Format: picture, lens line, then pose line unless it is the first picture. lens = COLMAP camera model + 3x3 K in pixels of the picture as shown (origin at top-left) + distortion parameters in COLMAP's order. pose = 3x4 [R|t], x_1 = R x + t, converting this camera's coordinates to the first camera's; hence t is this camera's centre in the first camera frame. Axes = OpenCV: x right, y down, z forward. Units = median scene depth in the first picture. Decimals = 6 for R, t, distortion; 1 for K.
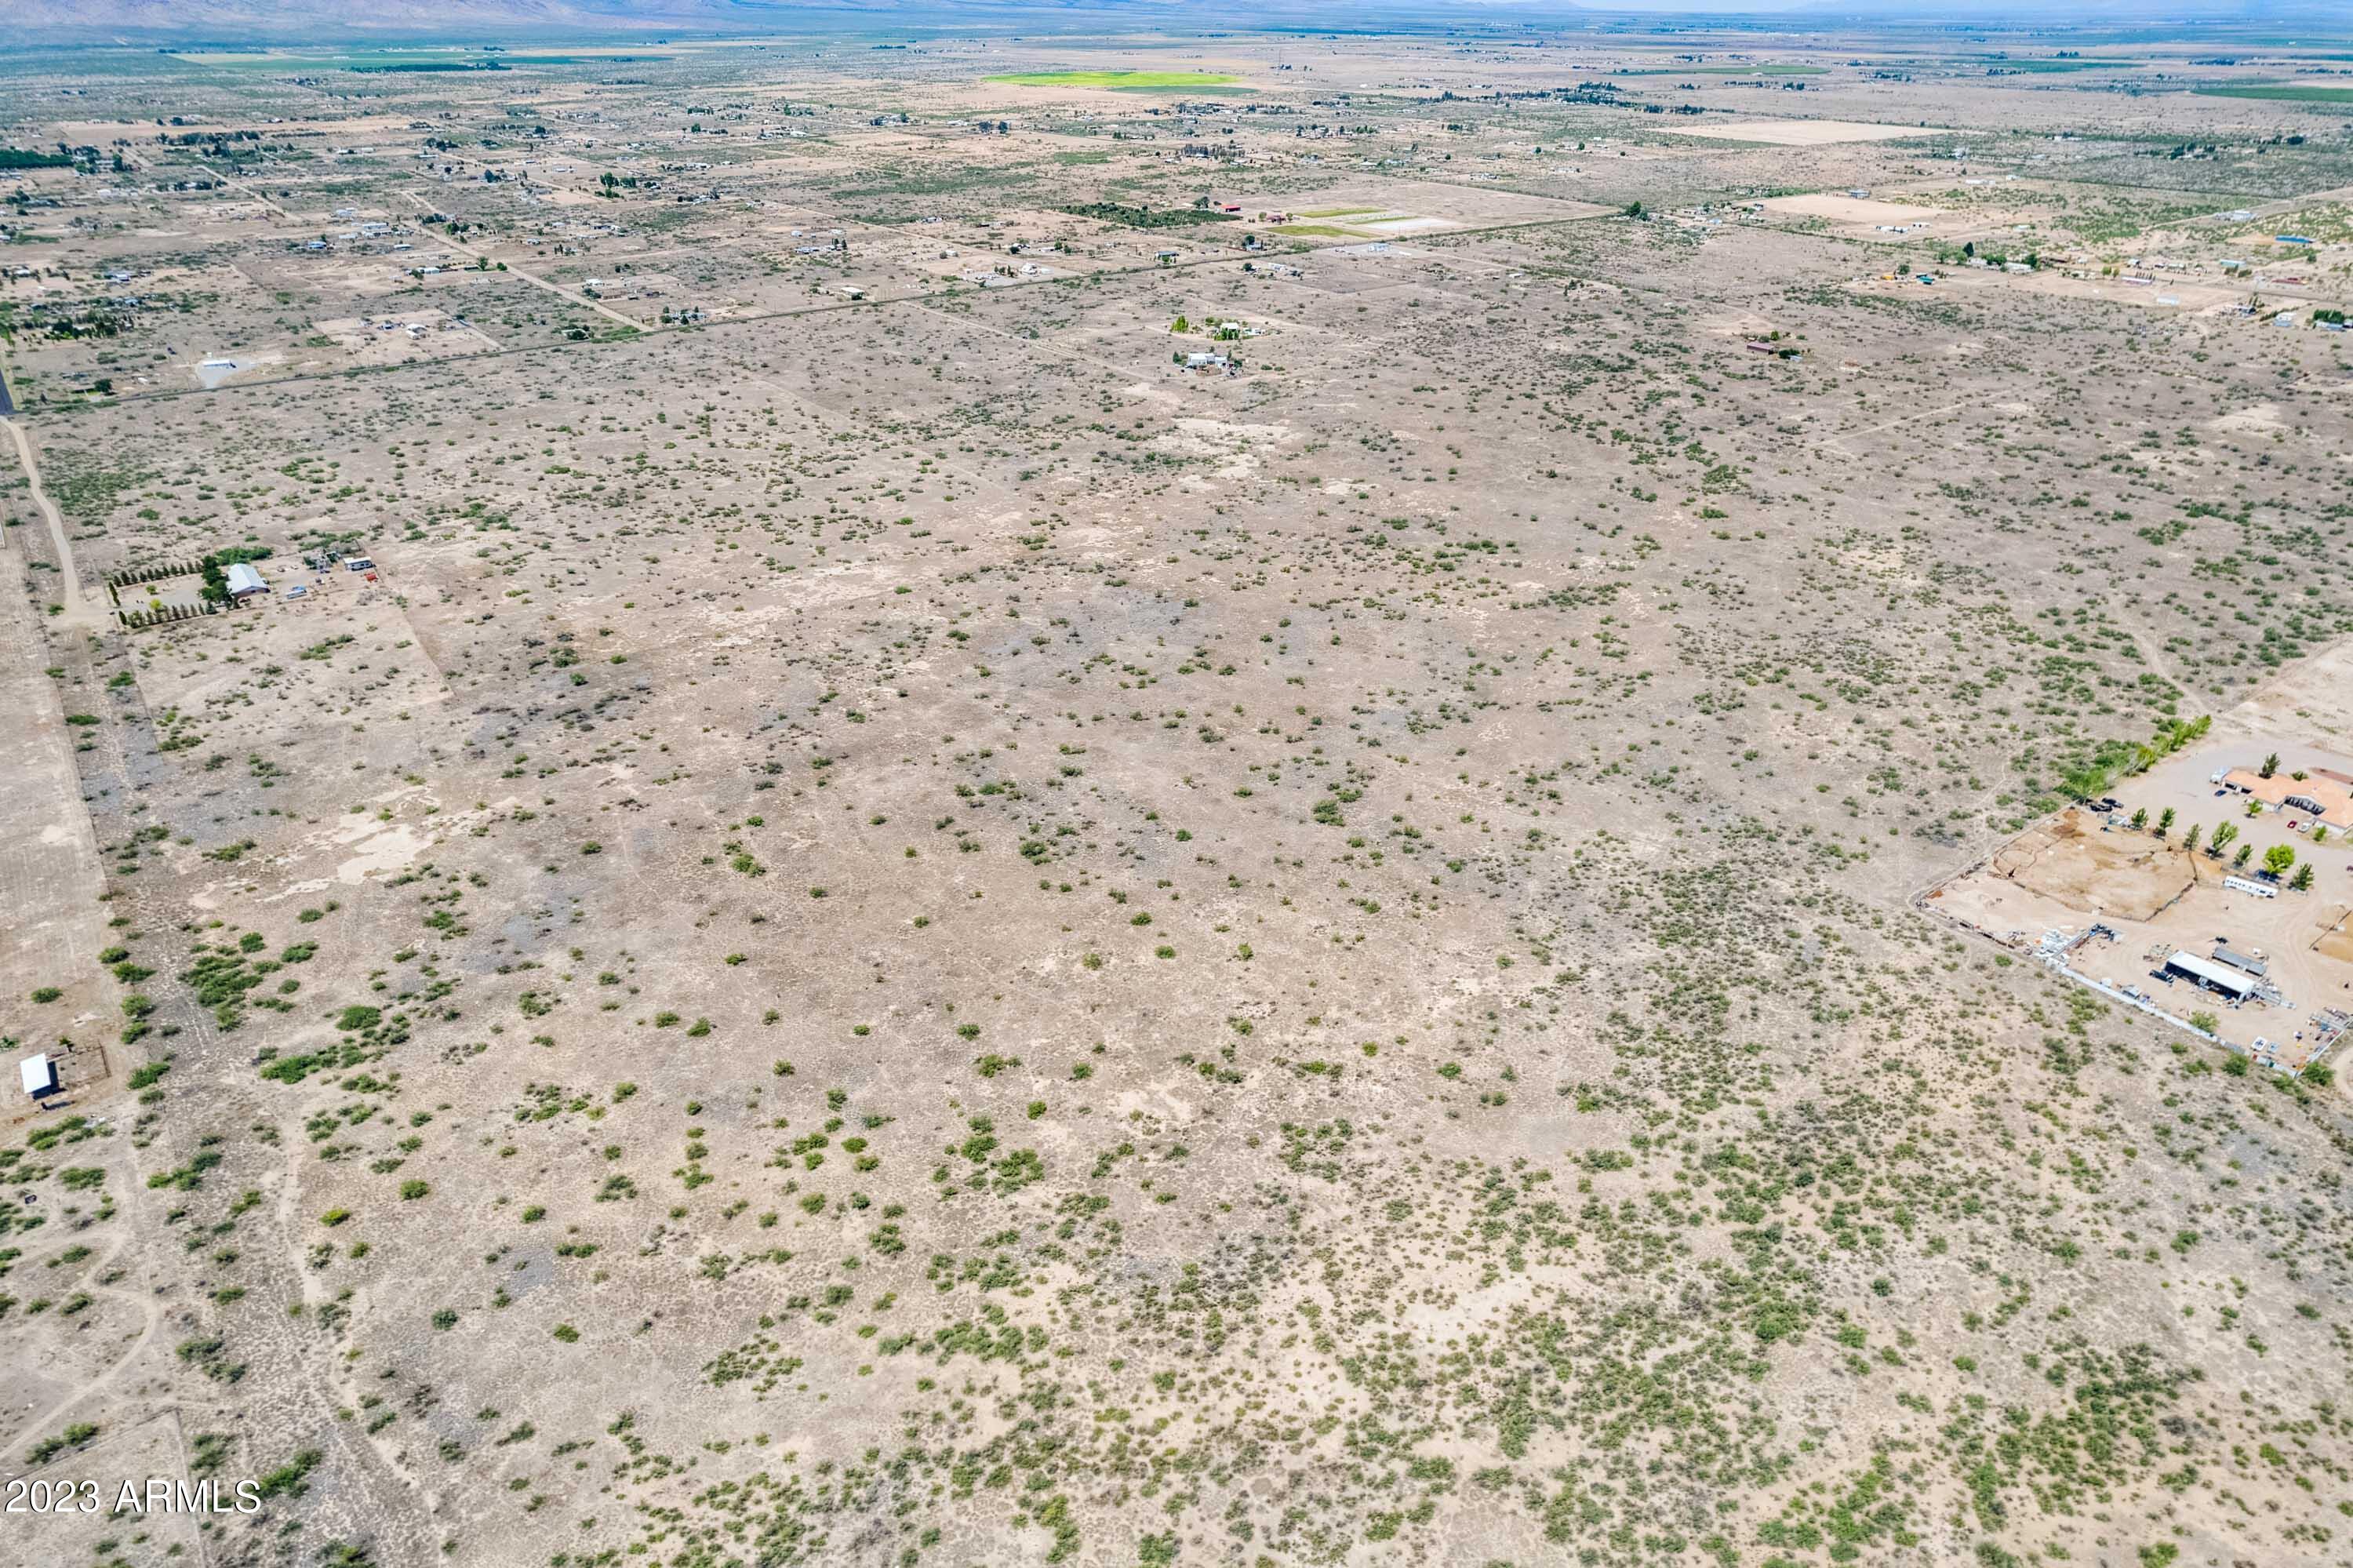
lens RADIAL K [[1512.1, 0, 1192.9], [0, 1512.1, 818.7], [0, 0, 1]] dist [-0.073926, 0.067821]
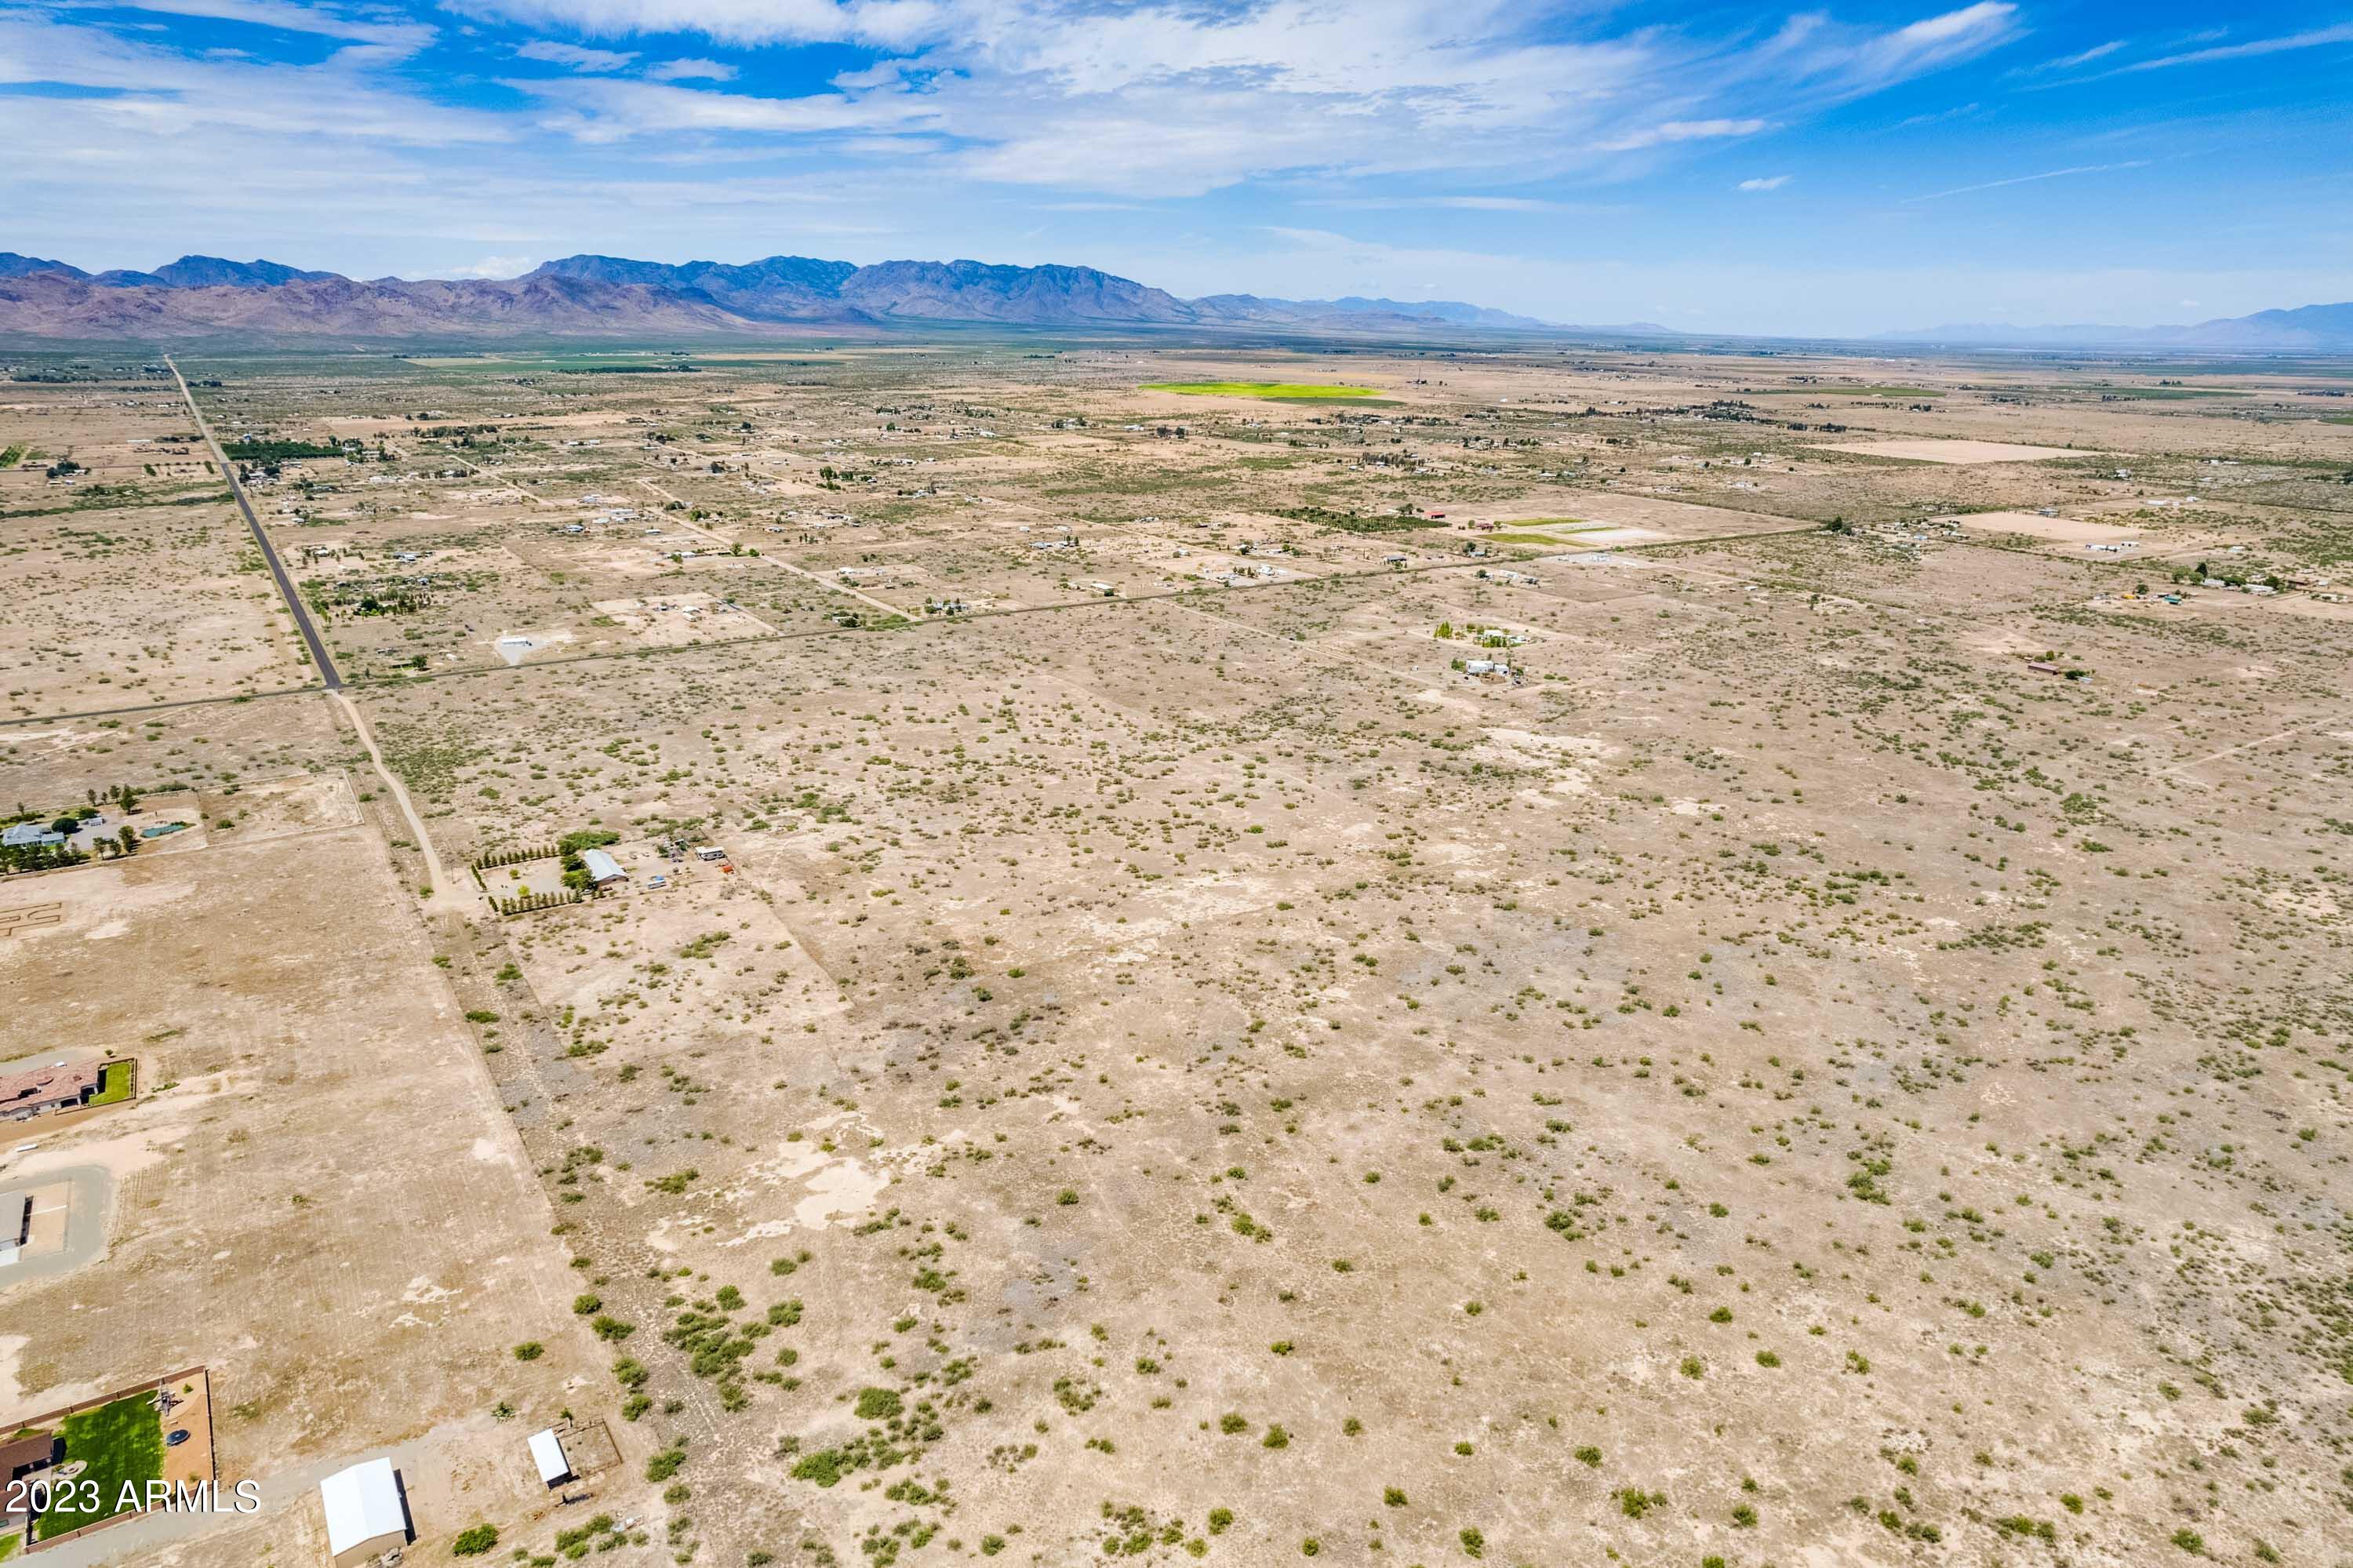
lens RADIAL K [[1512.1, 0, 1191.8], [0, 1512.1, 823.3], [0, 0, 1]] dist [-0.073926, 0.067821]
pose [[0.997669, 0.032438, -0.060039, -0.231301], [-0.042579, 0.983432, -0.176204, -0.038184], [0.053329, 0.178349, 0.982521, 0.055658]]
